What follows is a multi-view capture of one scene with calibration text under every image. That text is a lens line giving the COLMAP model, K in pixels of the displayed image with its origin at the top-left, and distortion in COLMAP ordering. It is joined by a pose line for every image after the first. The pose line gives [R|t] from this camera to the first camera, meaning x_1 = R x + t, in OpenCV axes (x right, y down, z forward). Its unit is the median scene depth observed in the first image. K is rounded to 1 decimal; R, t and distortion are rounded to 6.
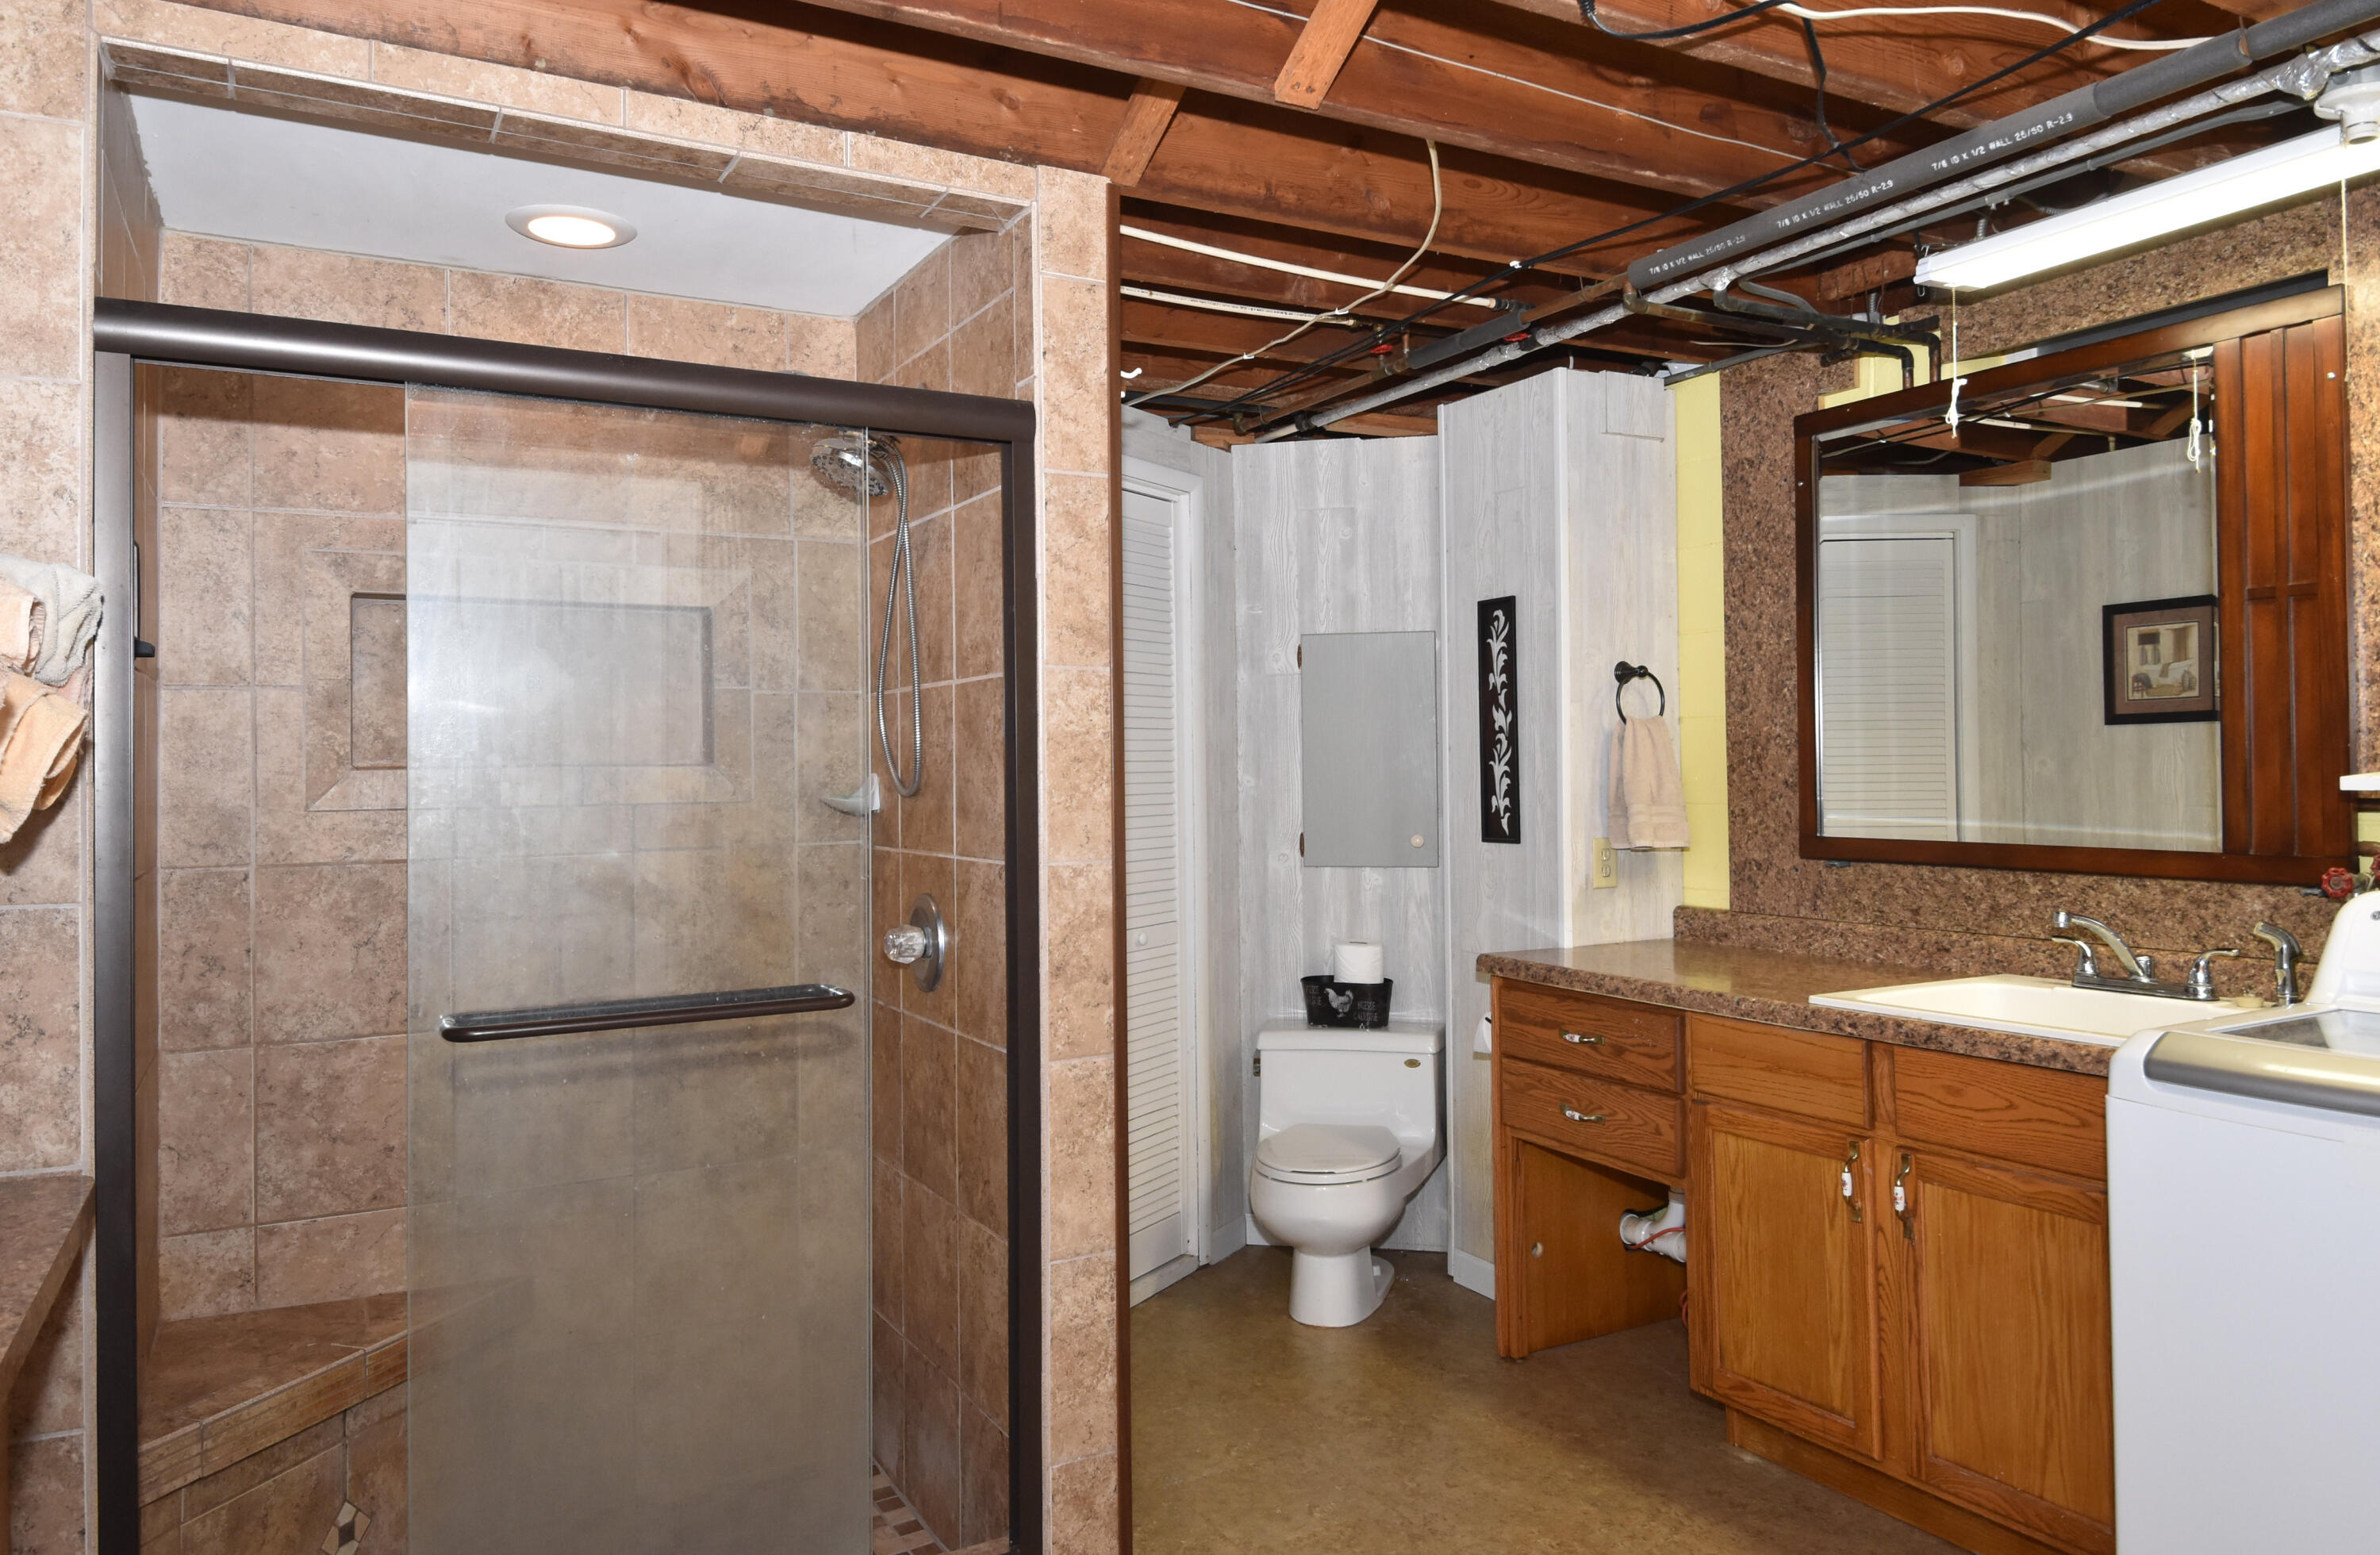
lens RADIAL K [[1616.0, 0, 1191.1], [0, 1616.0, 725.0], [0, 0, 1]] dist [0.059779, -0.093533]
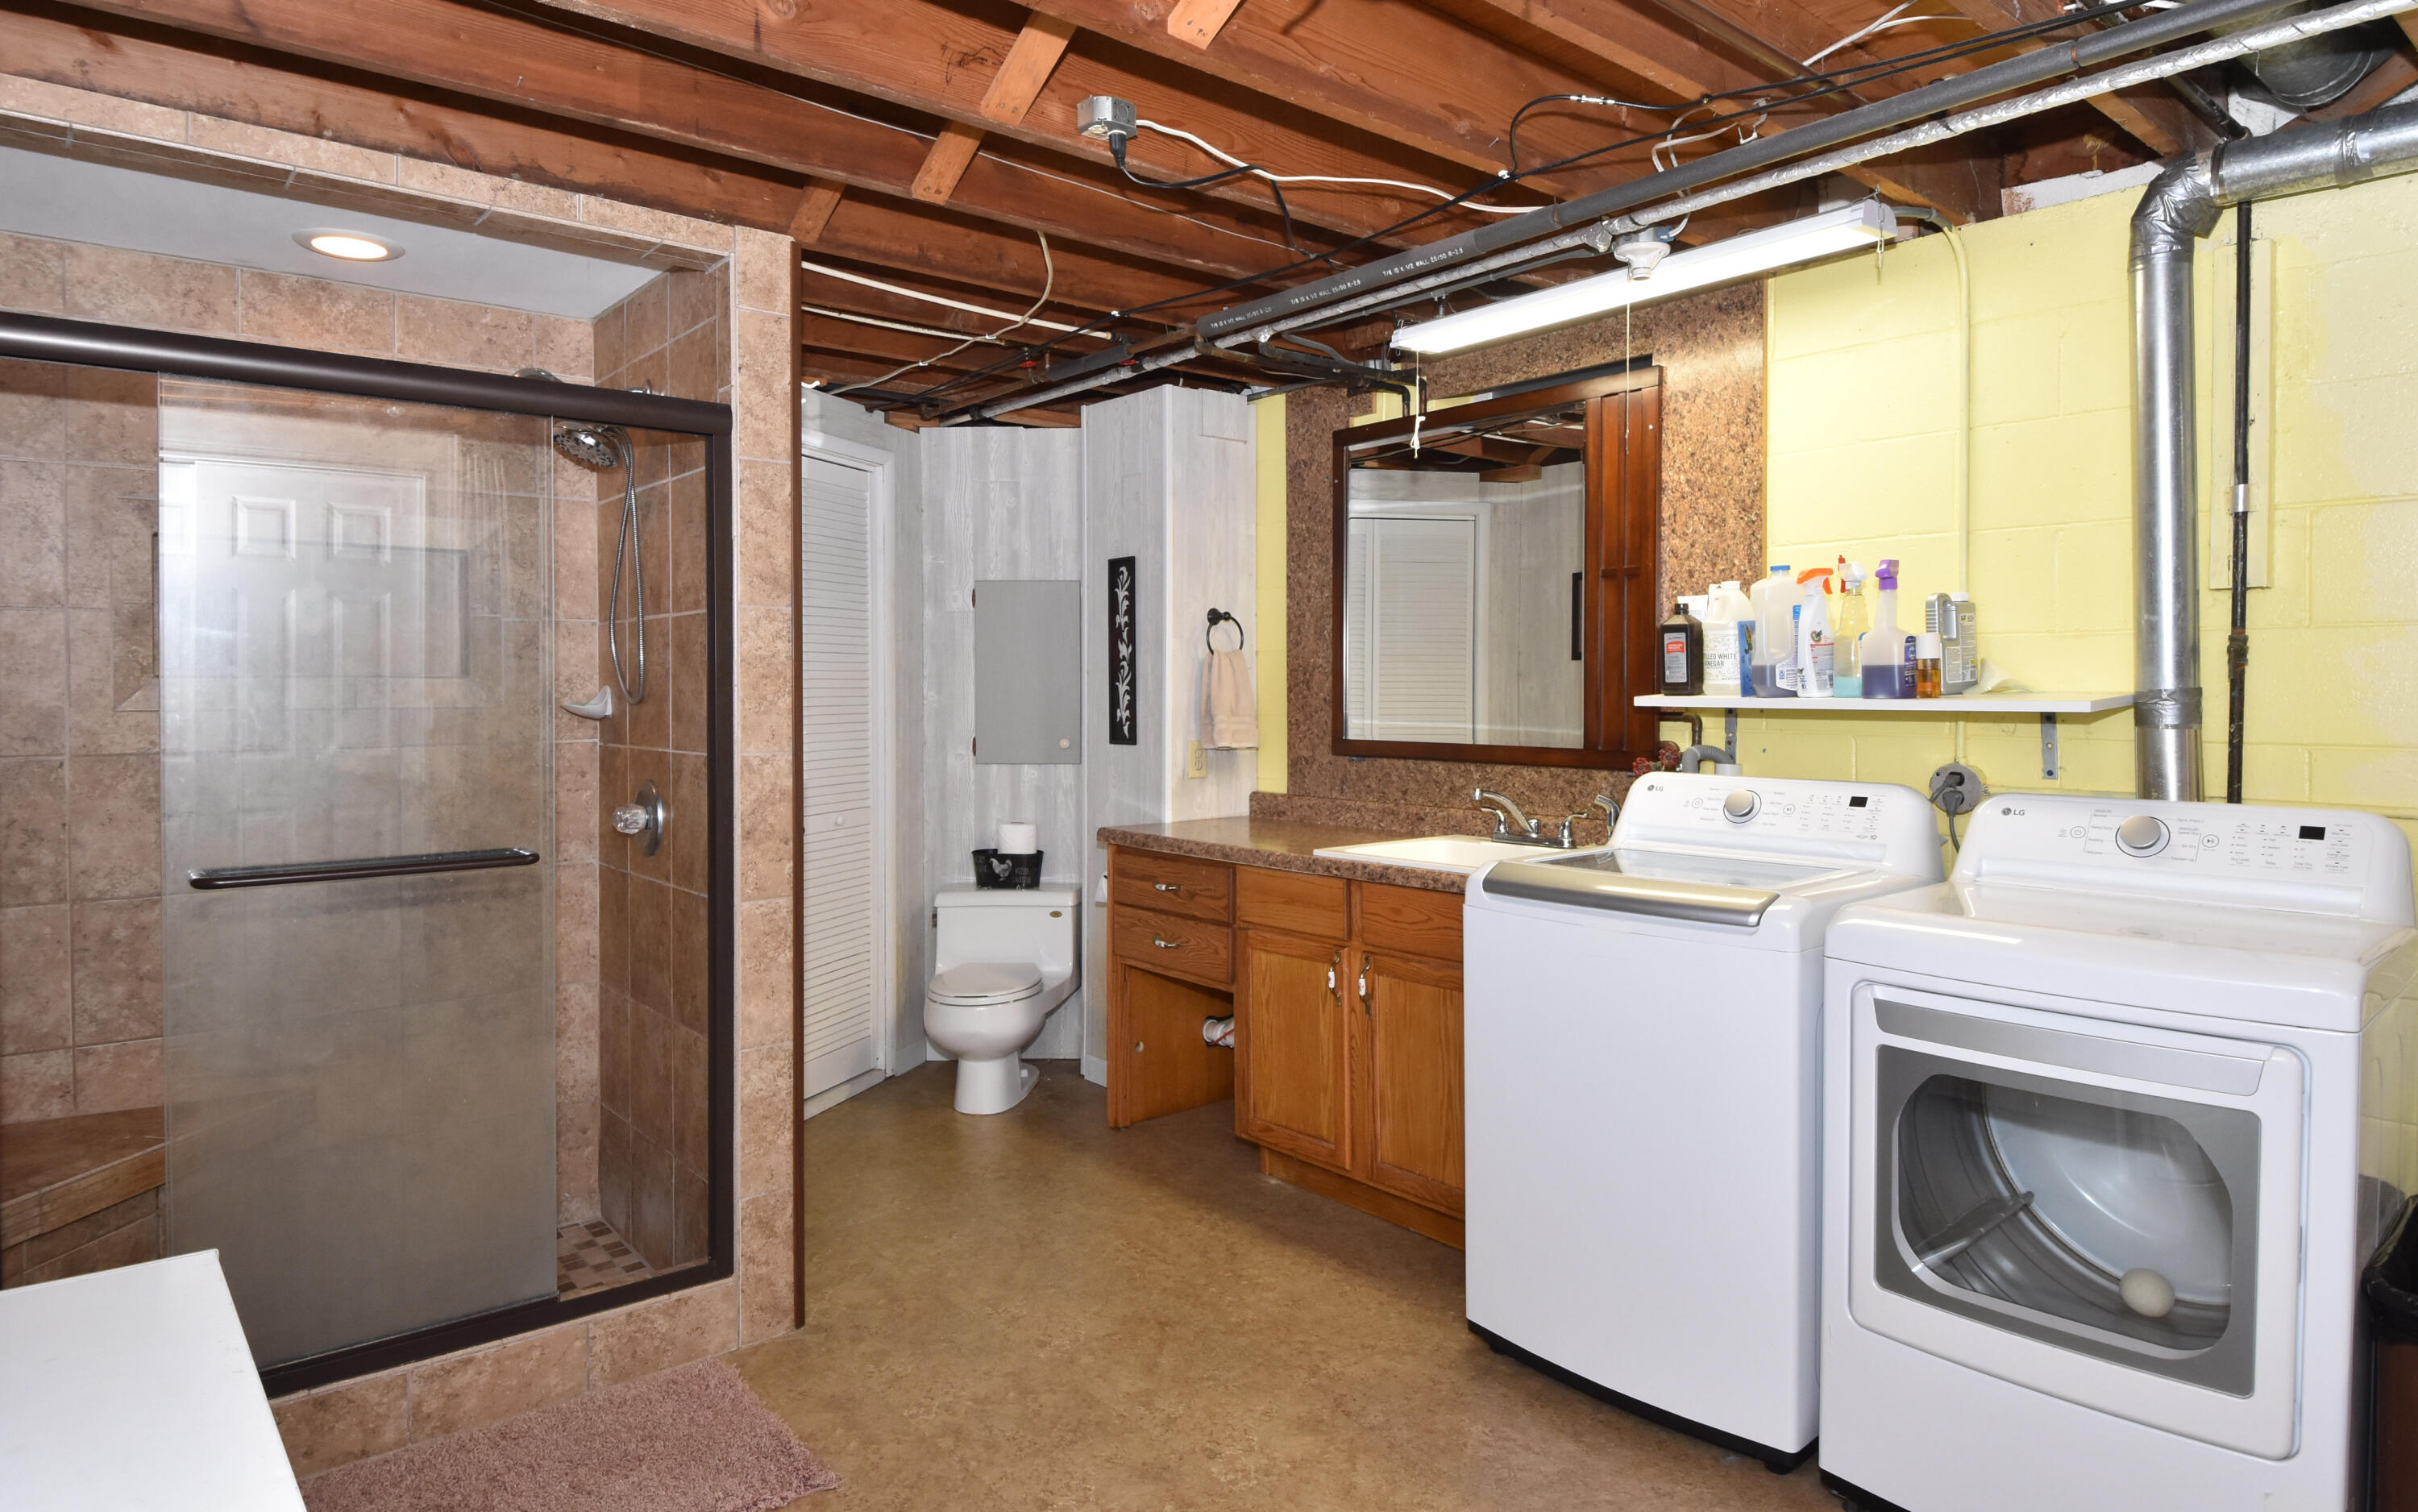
lens RADIAL K [[1415.8, 0, 1217.7], [0, 1415.8, 693.1], [0, 0, 1]] dist [0.025196, -0.045793]
pose [[0.980952, 0.009366, 0.194023, 0.062360], [-0.014979, 0.999510, 0.027485, -0.002116], [-0.193671, -0.029867, 0.980612, -0.195546]]
